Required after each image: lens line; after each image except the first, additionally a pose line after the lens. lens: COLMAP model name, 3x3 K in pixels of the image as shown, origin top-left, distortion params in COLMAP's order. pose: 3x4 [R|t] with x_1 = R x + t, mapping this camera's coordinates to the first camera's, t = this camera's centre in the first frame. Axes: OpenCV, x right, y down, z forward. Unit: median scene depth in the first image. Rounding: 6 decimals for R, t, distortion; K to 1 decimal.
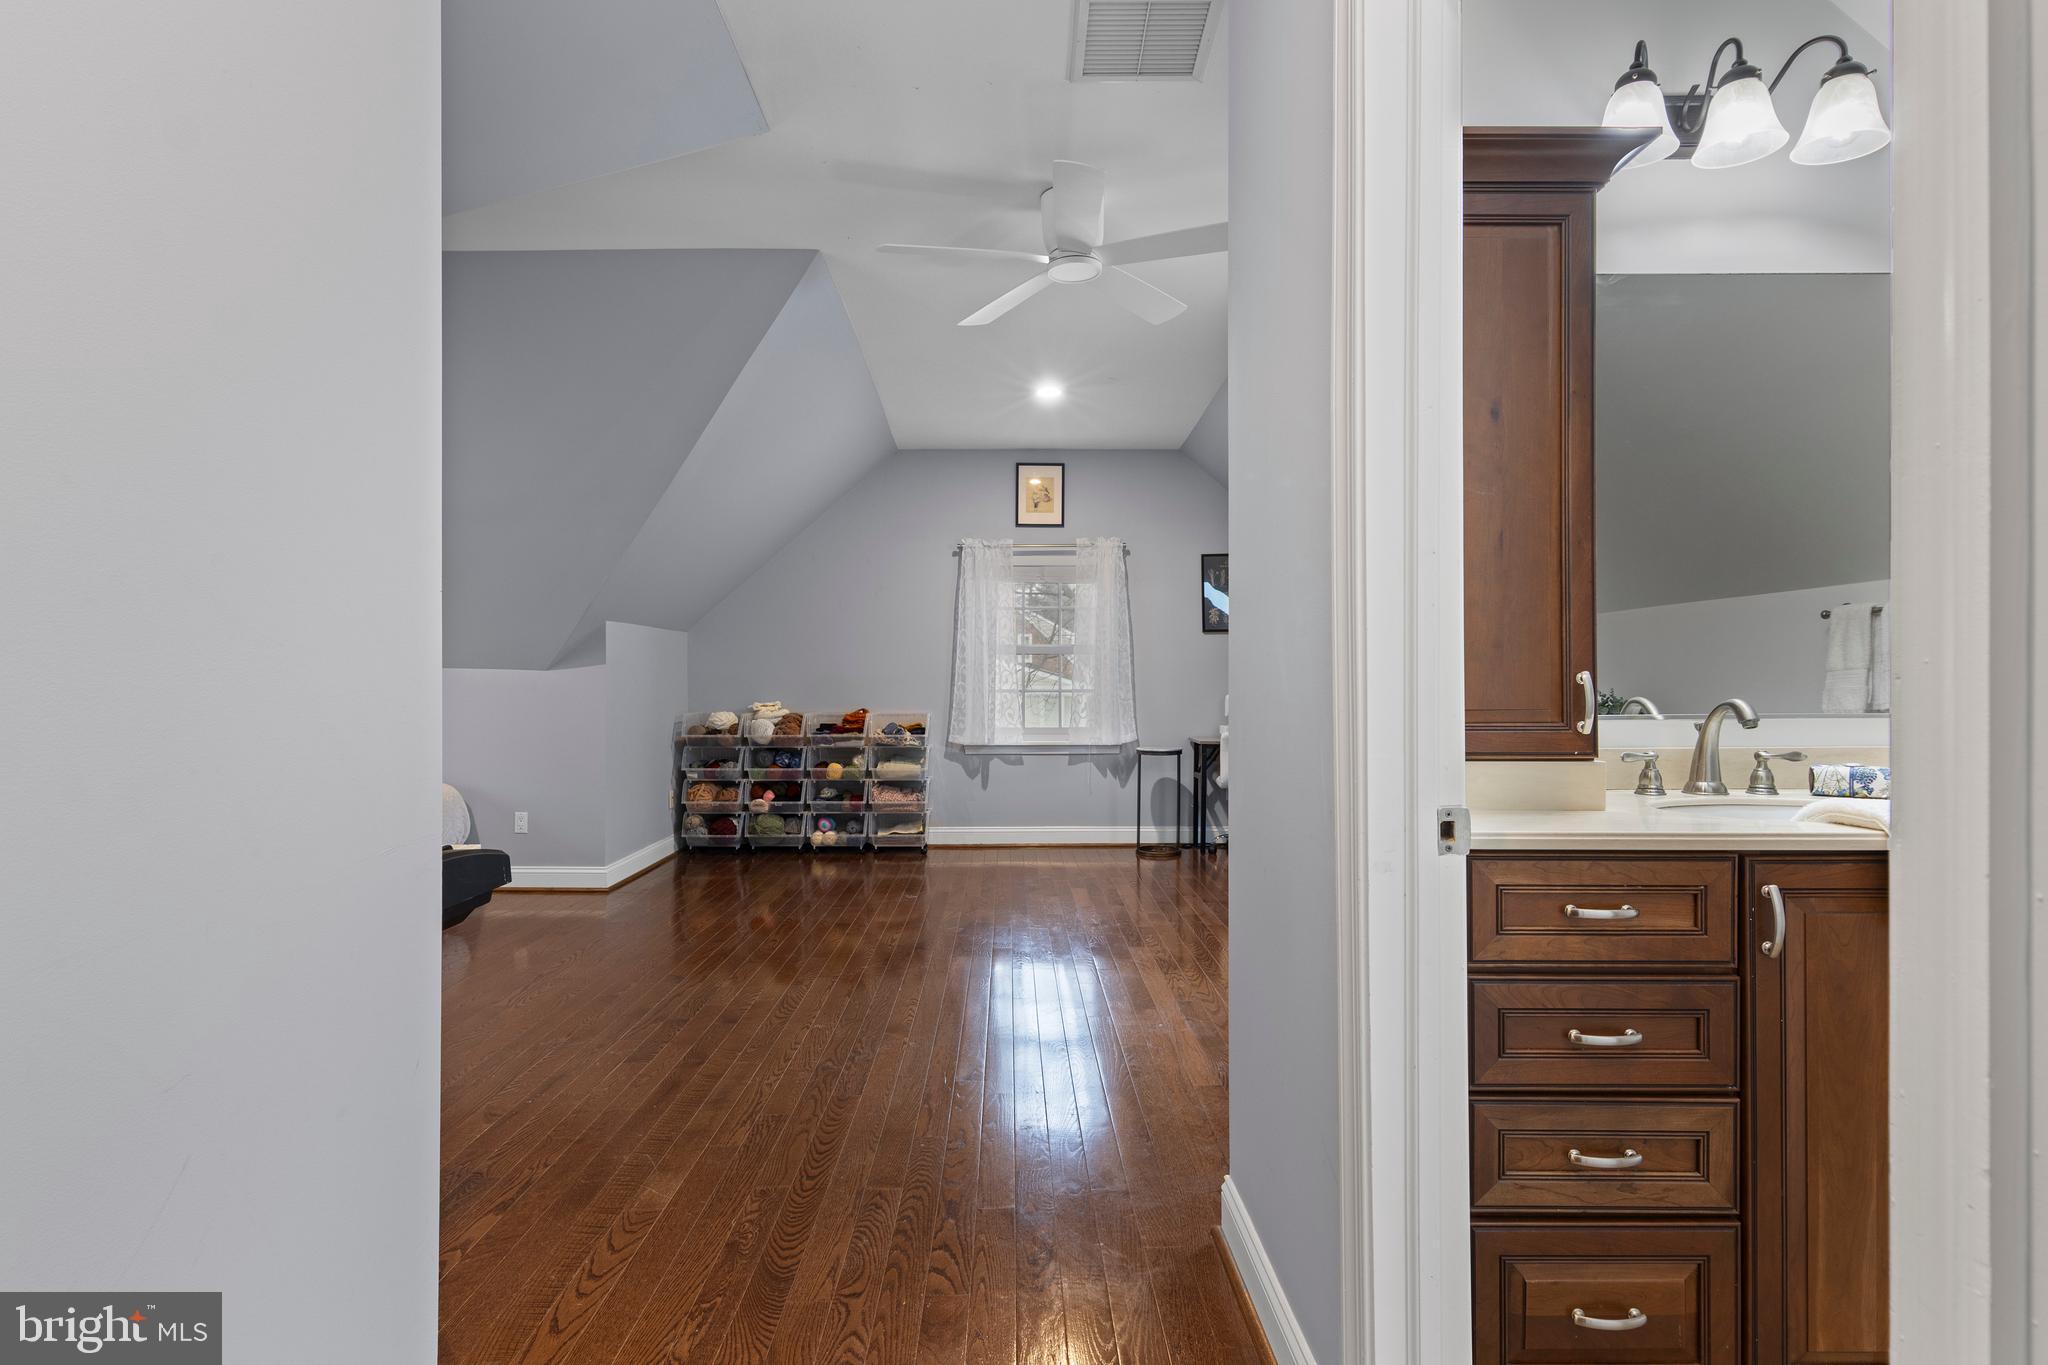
lens RADIAL K [[1056.7, 0, 1017.9], [0, 1056.7, 685.6], [0, 0, 1]] dist [0.007611, -0.003624]
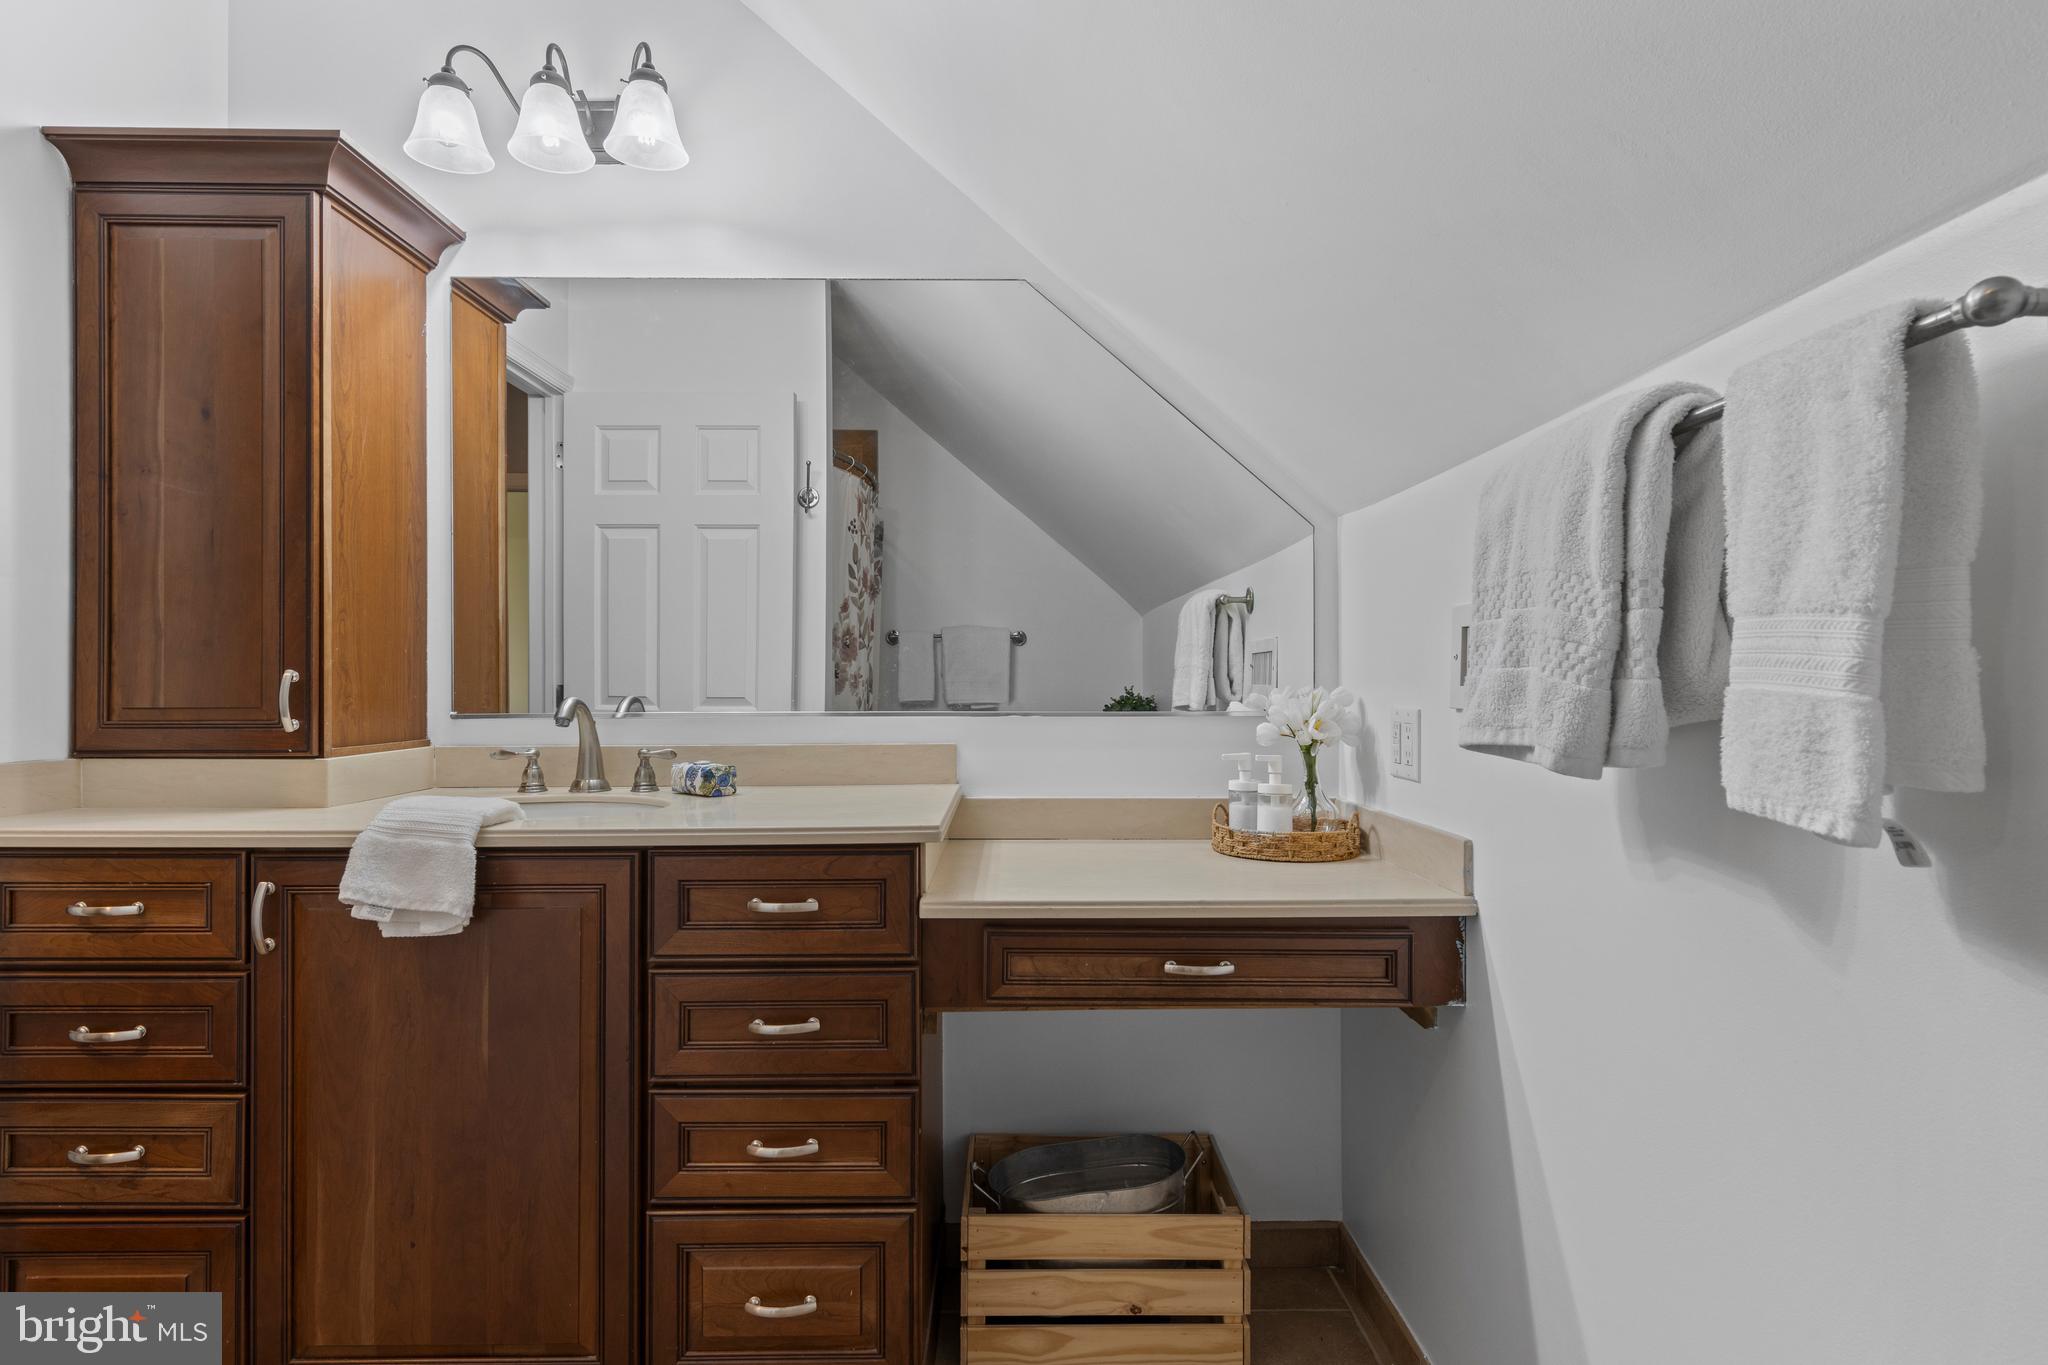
lens RADIAL K [[1043.2, 0, 1022.4], [0, 1043.2, 684.1], [0, 0, 1]] dist [0.009370, -0.001101]
pose [[0.999949, 0.004647, 0.009000, 1.056906], [-0.004695, 0.999975, 0.005280, -0.007526], [-0.008976, -0.005322, 0.999946, -0.003398]]
